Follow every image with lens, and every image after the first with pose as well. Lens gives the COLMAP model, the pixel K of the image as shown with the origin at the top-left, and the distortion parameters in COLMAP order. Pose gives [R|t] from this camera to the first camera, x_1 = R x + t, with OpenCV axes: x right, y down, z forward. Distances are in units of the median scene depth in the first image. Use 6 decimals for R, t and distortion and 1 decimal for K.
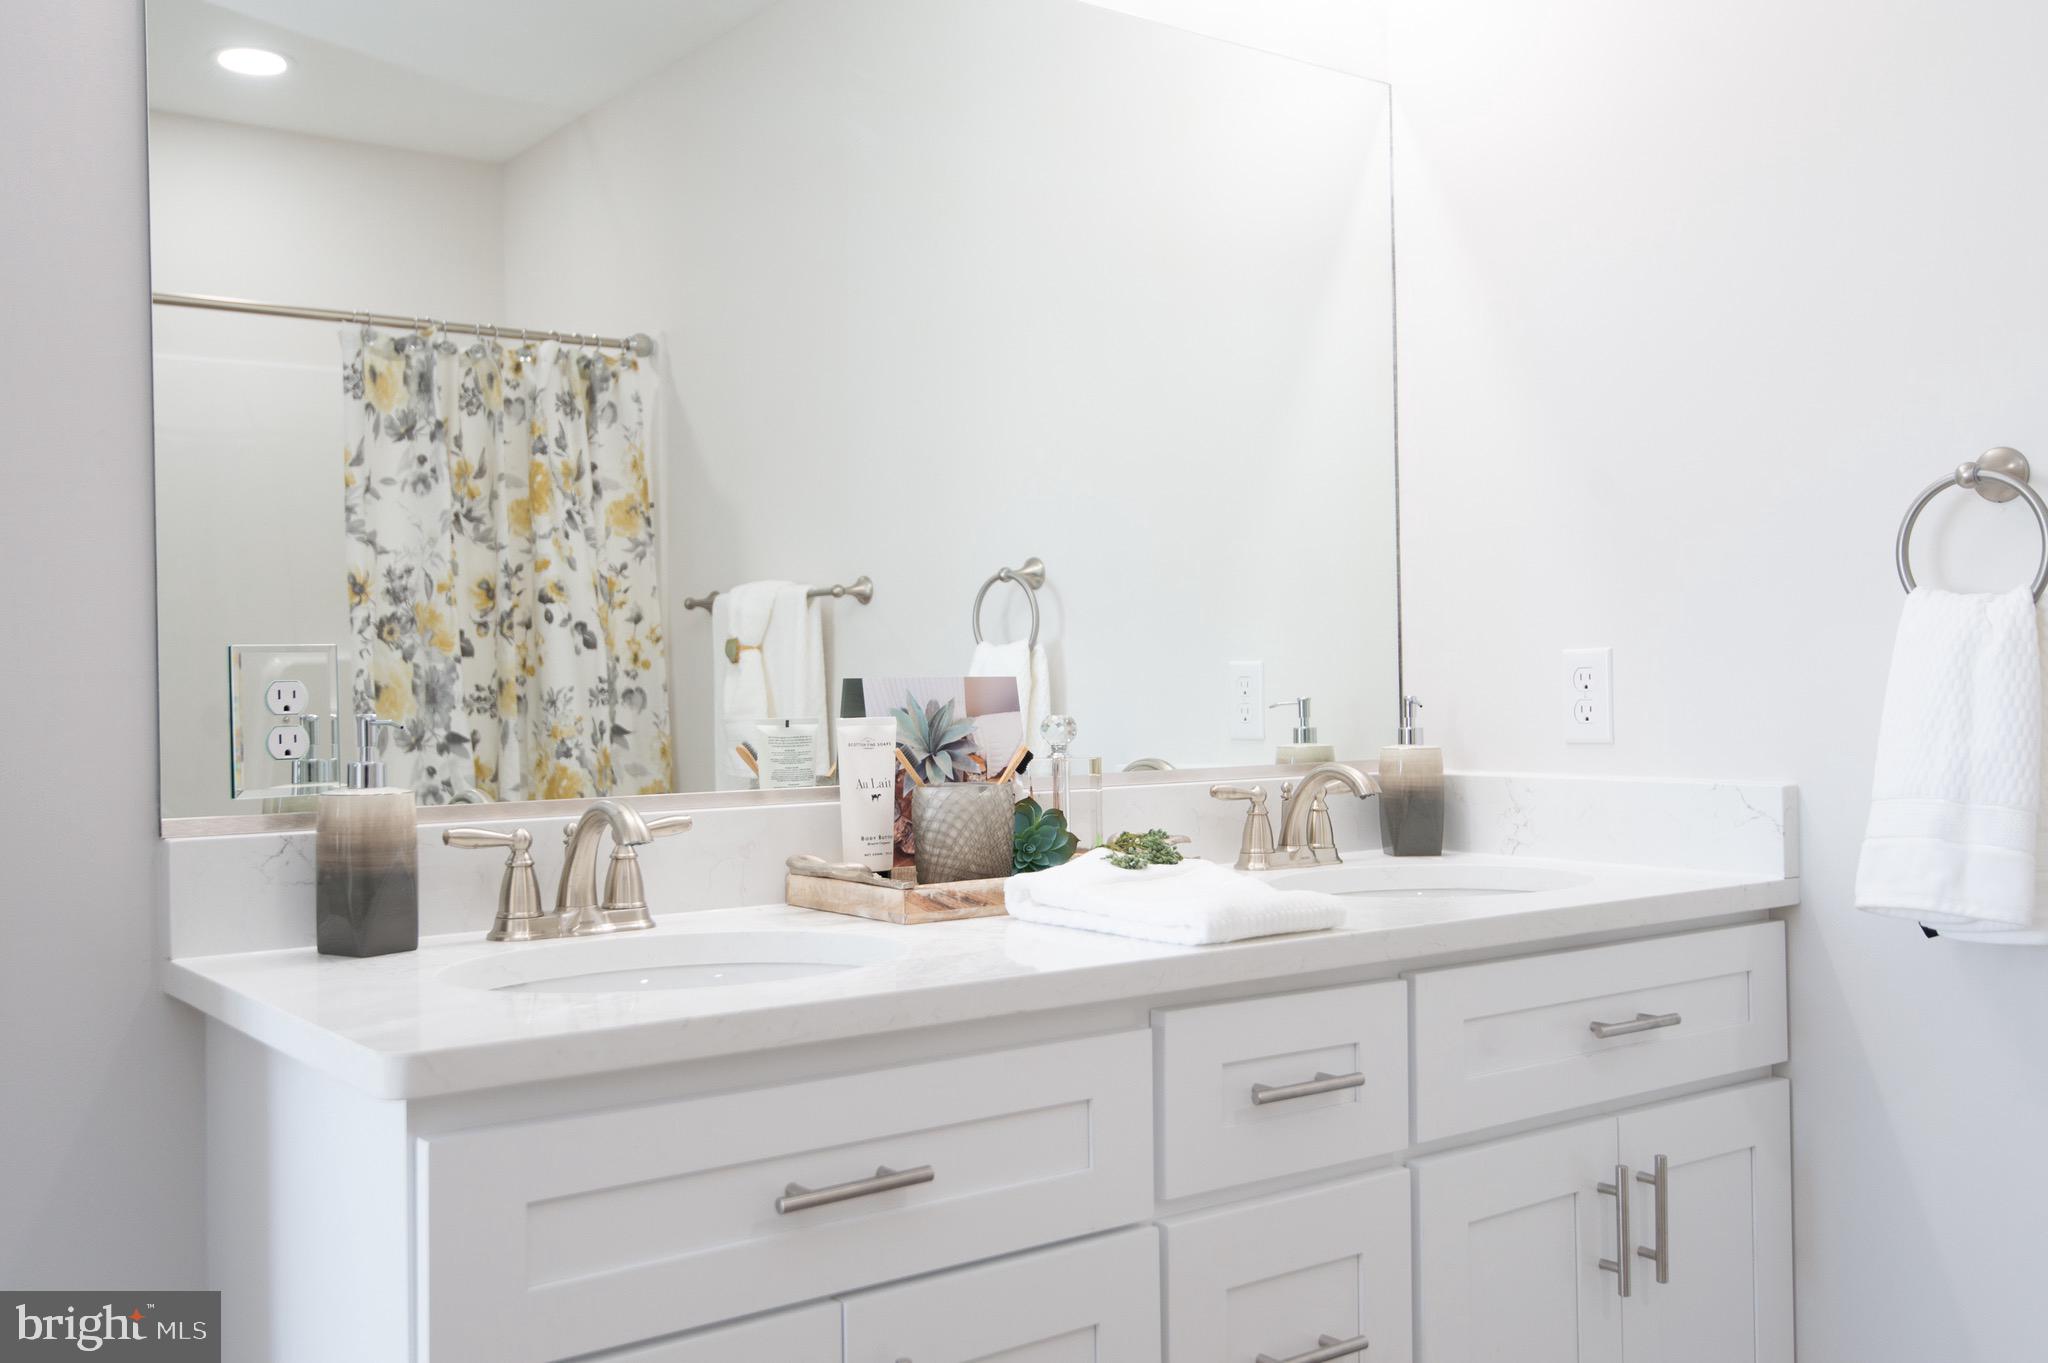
lens RADIAL K [[1778.4, 0, 1023.4], [0, 1778.4, 685.0], [0, 0, 1]] dist [0.029882, -0.031964]
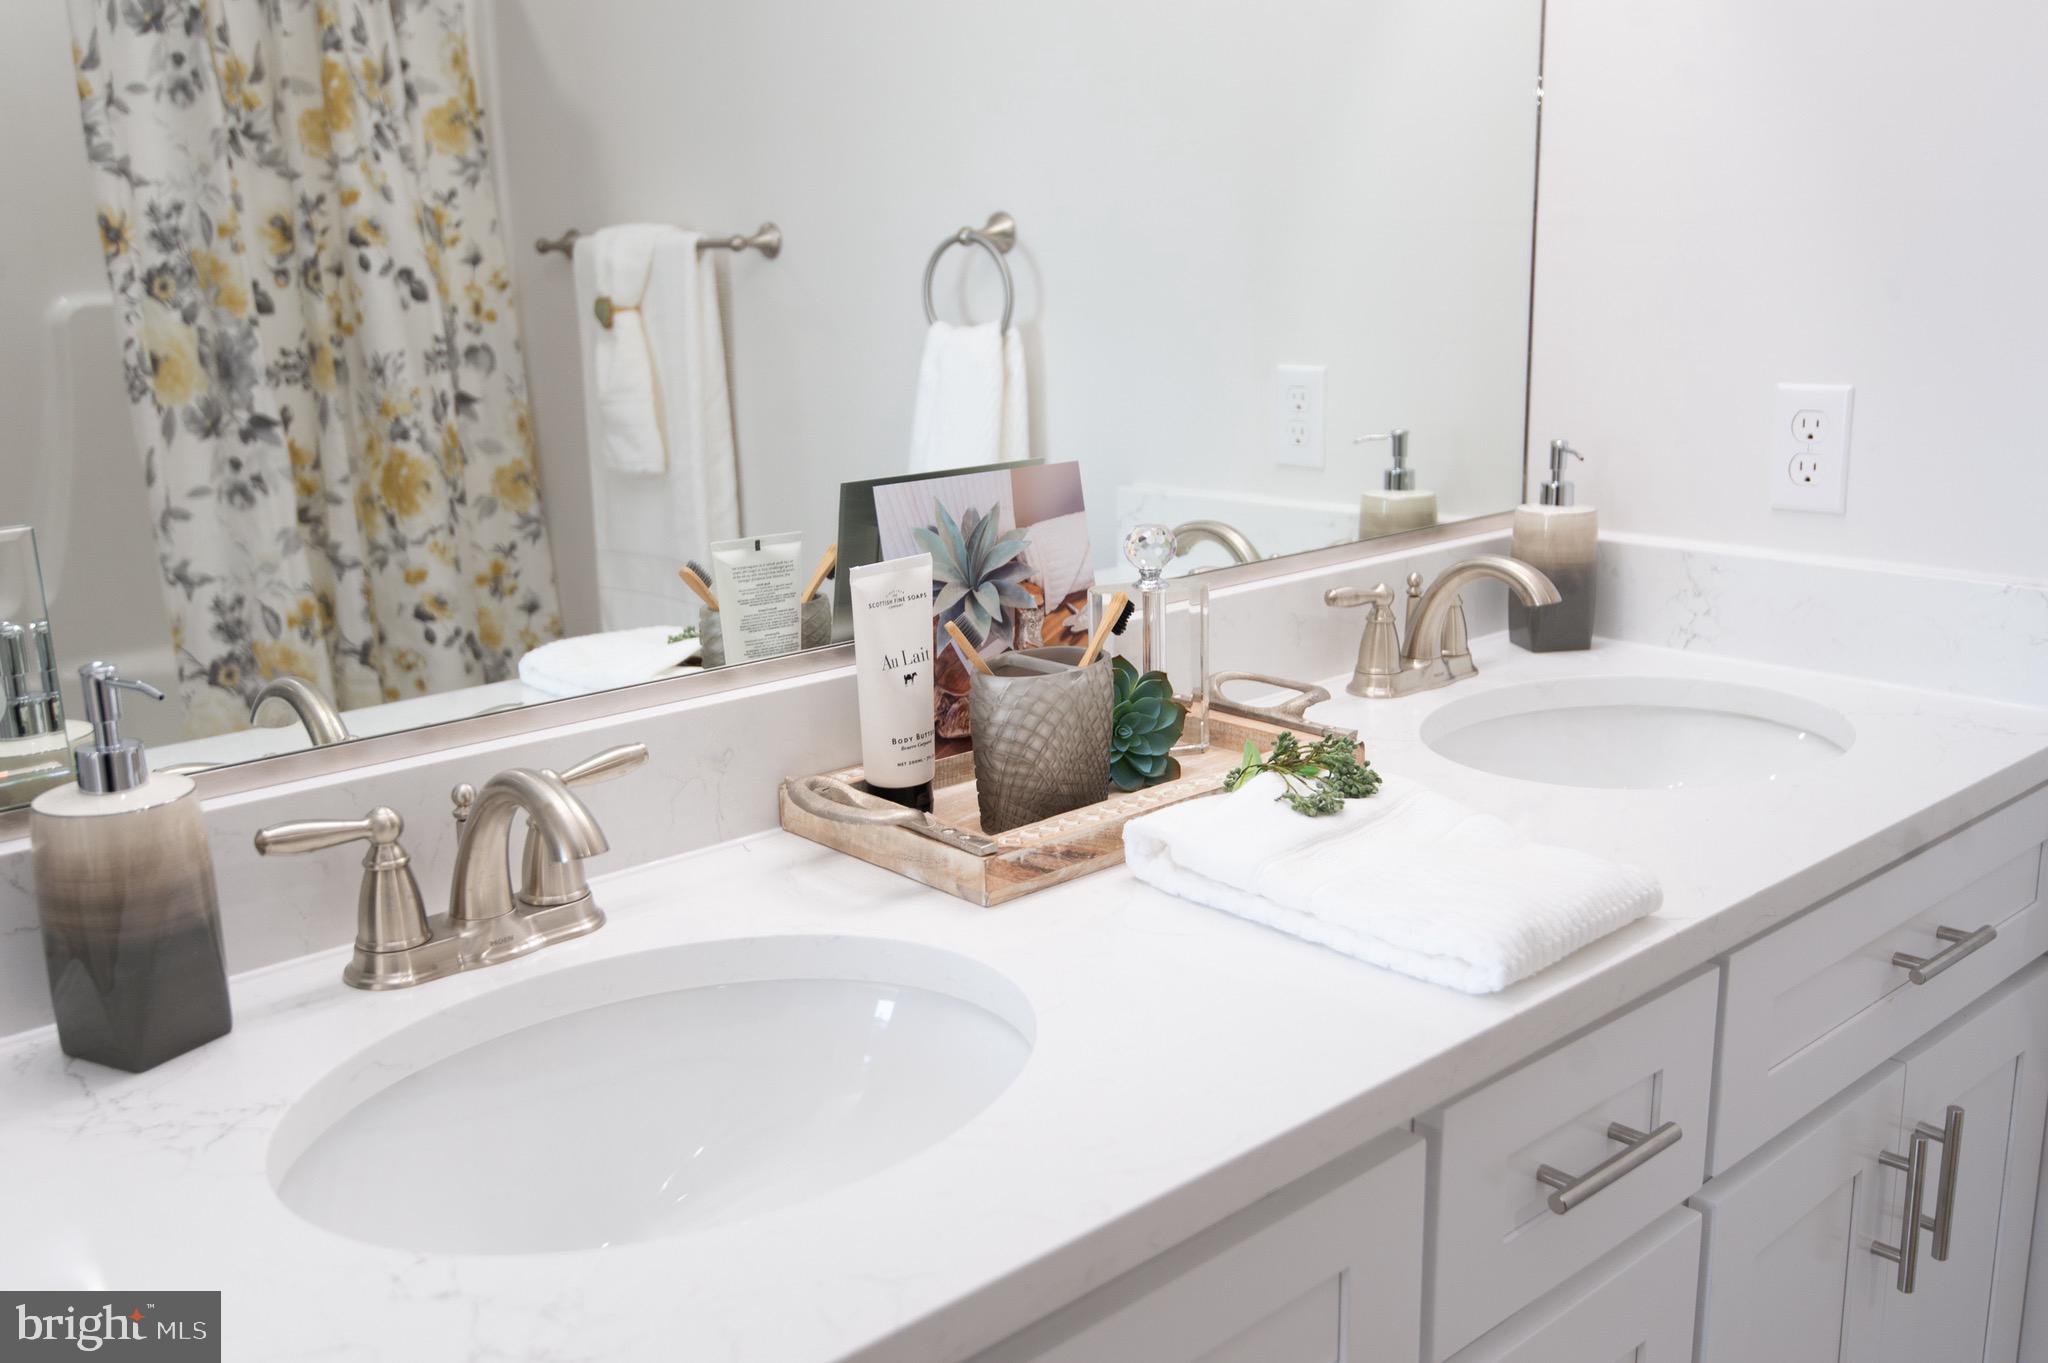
lens RADIAL K [[1778.4, 0, 1025.3], [0, 1778.4, 677.9], [0, 0, 1]] dist [0.029882, -0.031964]
pose [[0.996083, -0.028405, 0.083734, -0.055898], [0.008251, 0.972722, 0.231826, -0.054832], [-0.088035, -0.230227, 0.969147, 0.197667]]
